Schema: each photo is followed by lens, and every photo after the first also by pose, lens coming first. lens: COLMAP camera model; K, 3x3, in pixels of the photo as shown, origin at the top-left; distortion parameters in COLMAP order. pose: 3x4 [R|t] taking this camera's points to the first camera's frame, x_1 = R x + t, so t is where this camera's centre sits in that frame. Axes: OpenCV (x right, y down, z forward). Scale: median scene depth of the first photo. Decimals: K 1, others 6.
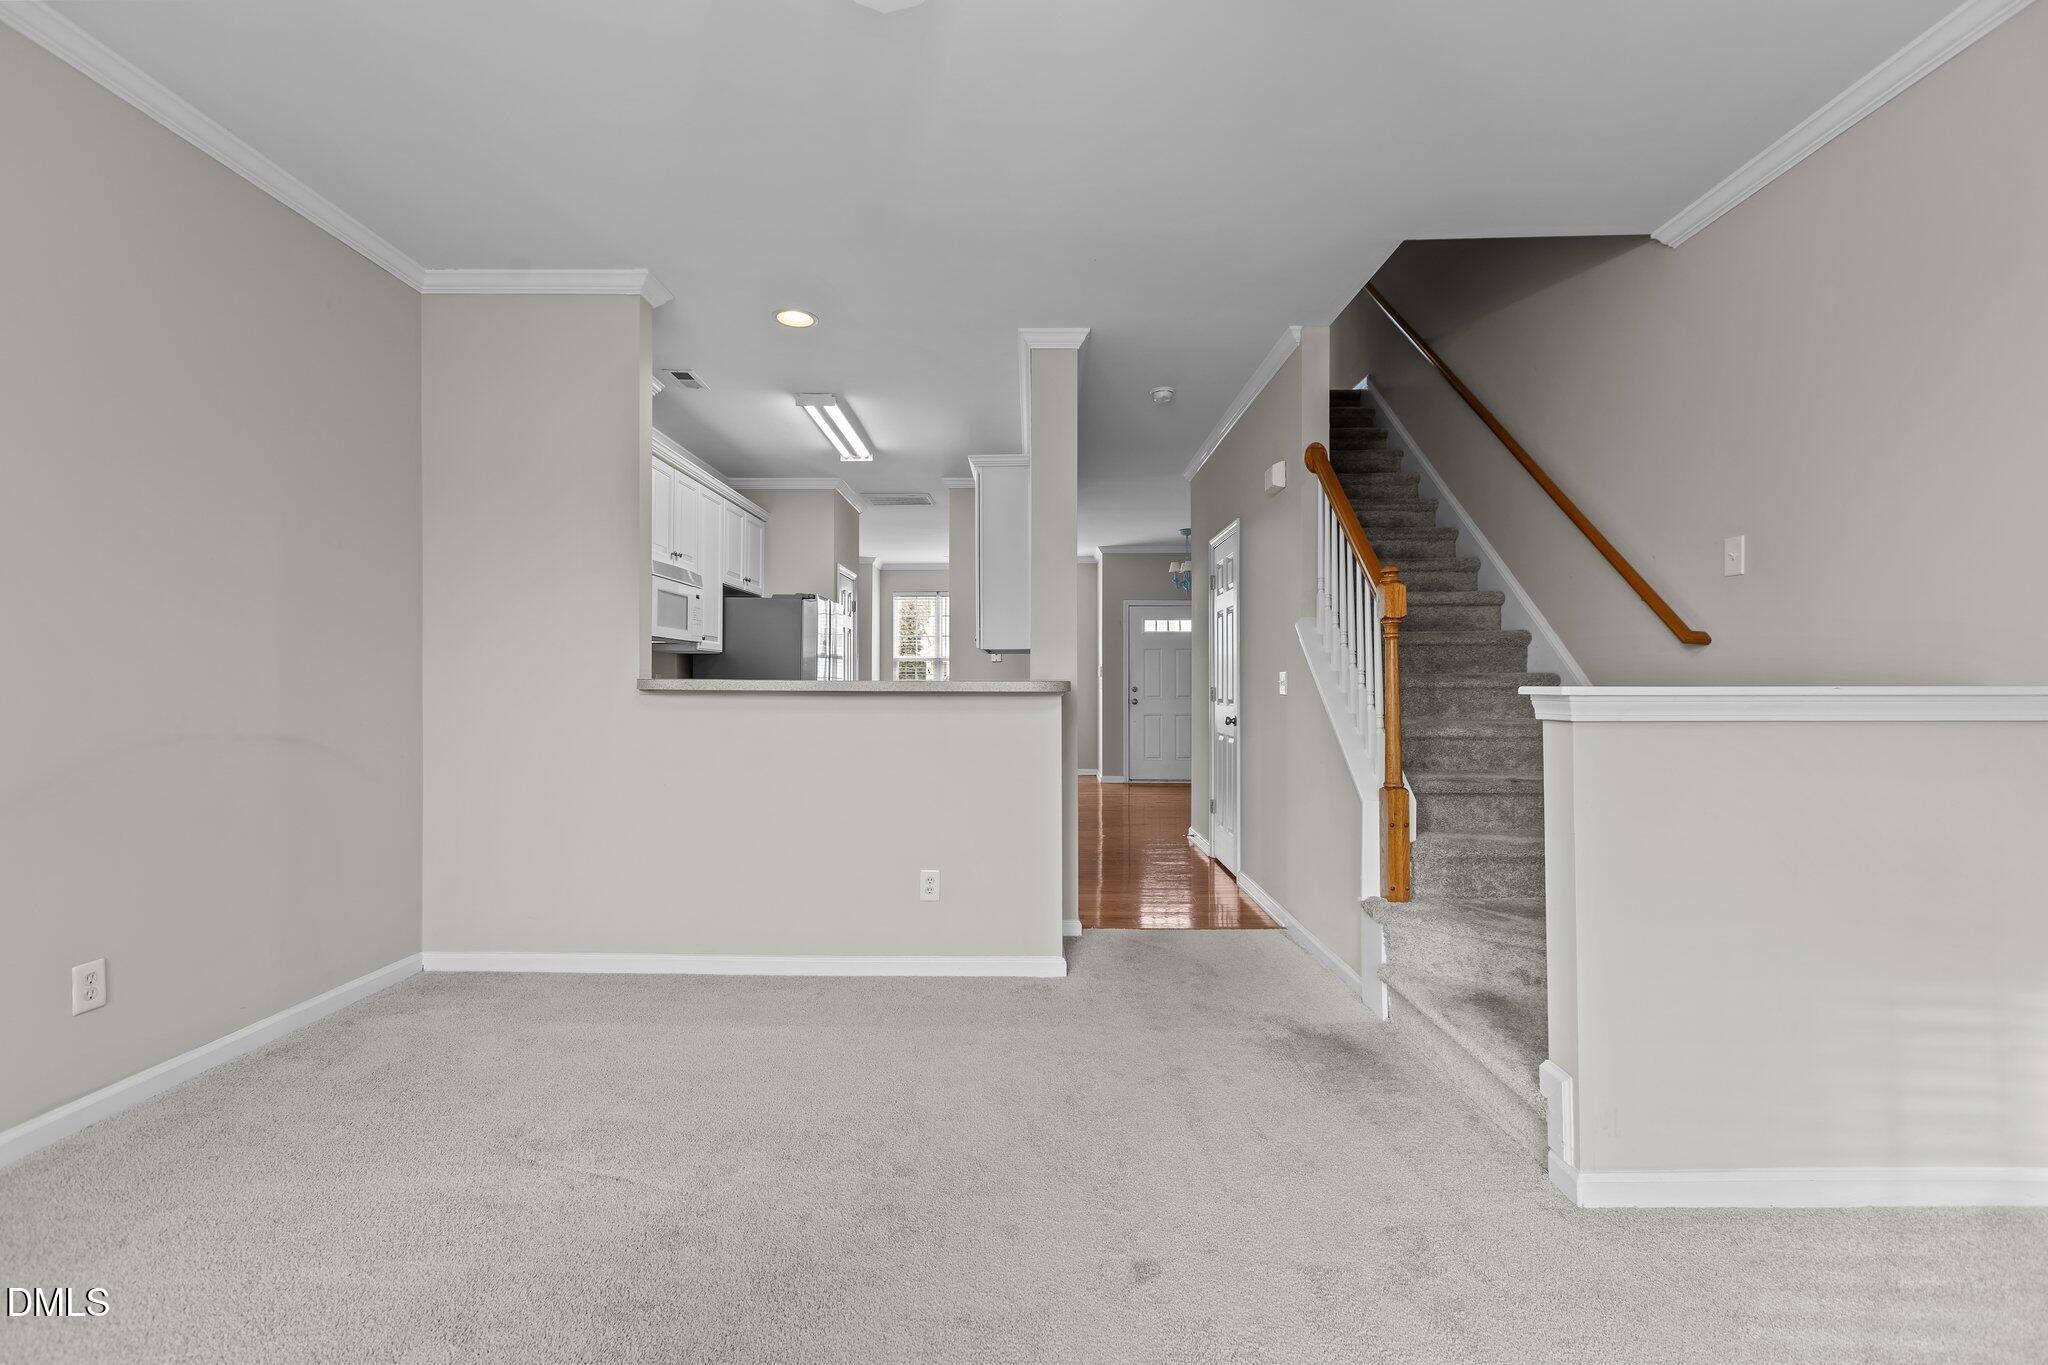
lens RADIAL K [[901.6, 0, 1036.0], [0, 901.6, 680.3], [0, 0, 1]] dist [0.008591, -0.000084]
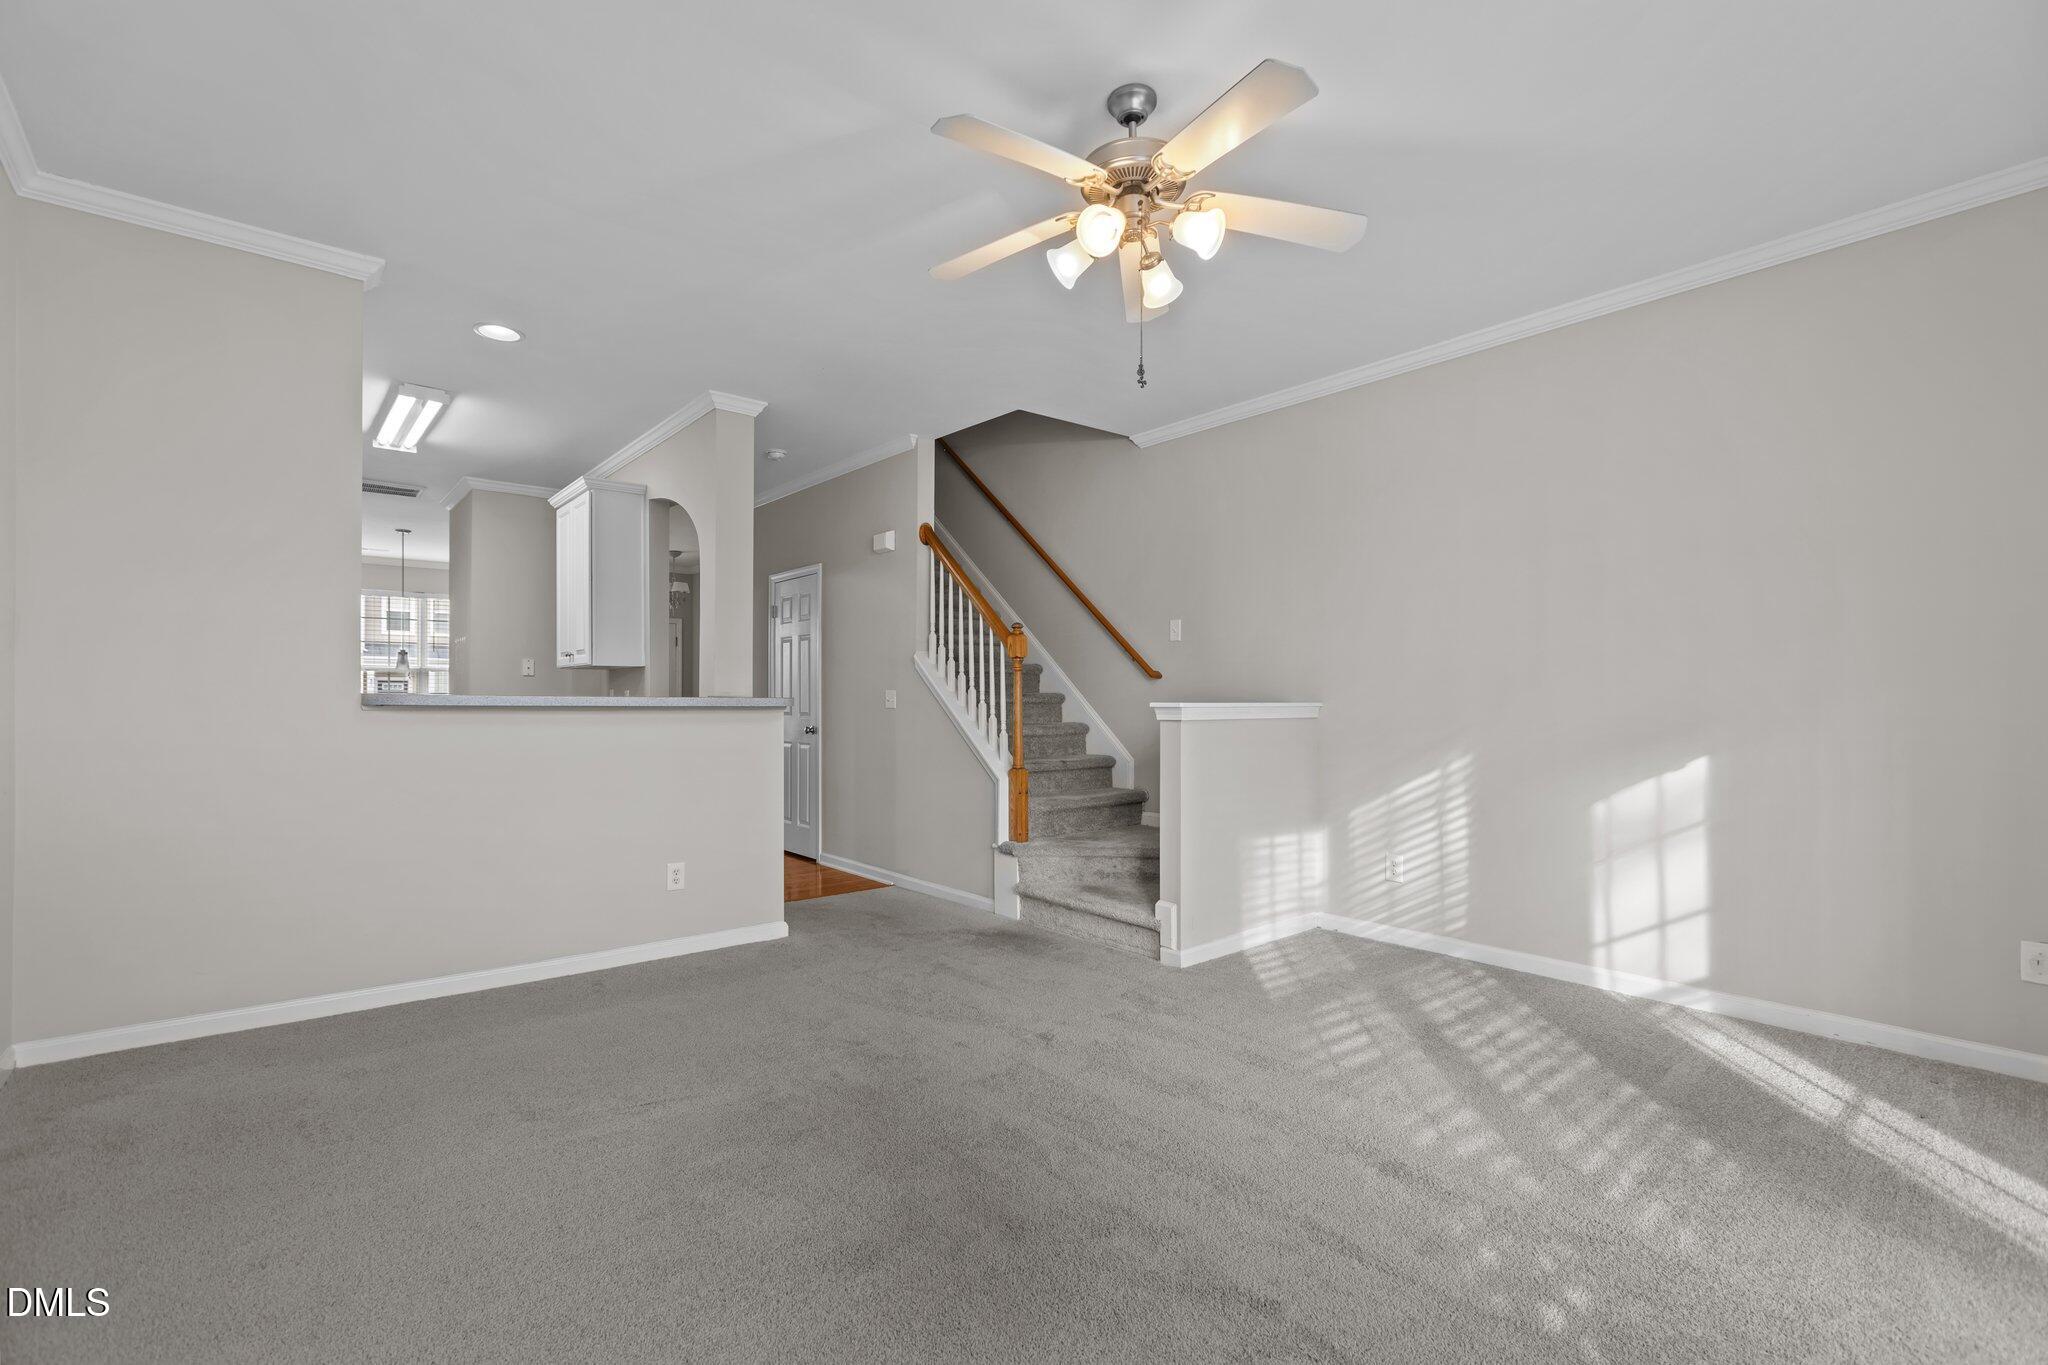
lens RADIAL K [[901.6, 0, 1021.4], [0, 901.6, 687.2], [0, 0, 1]] dist [0.008591, -0.000084]
pose [[0.765630, 0.010662, 0.643193, -0.576825], [-0.006767, 0.999941, -0.008521, -0.005588], [-0.643246, 0.002171, 0.765656, -0.170514]]
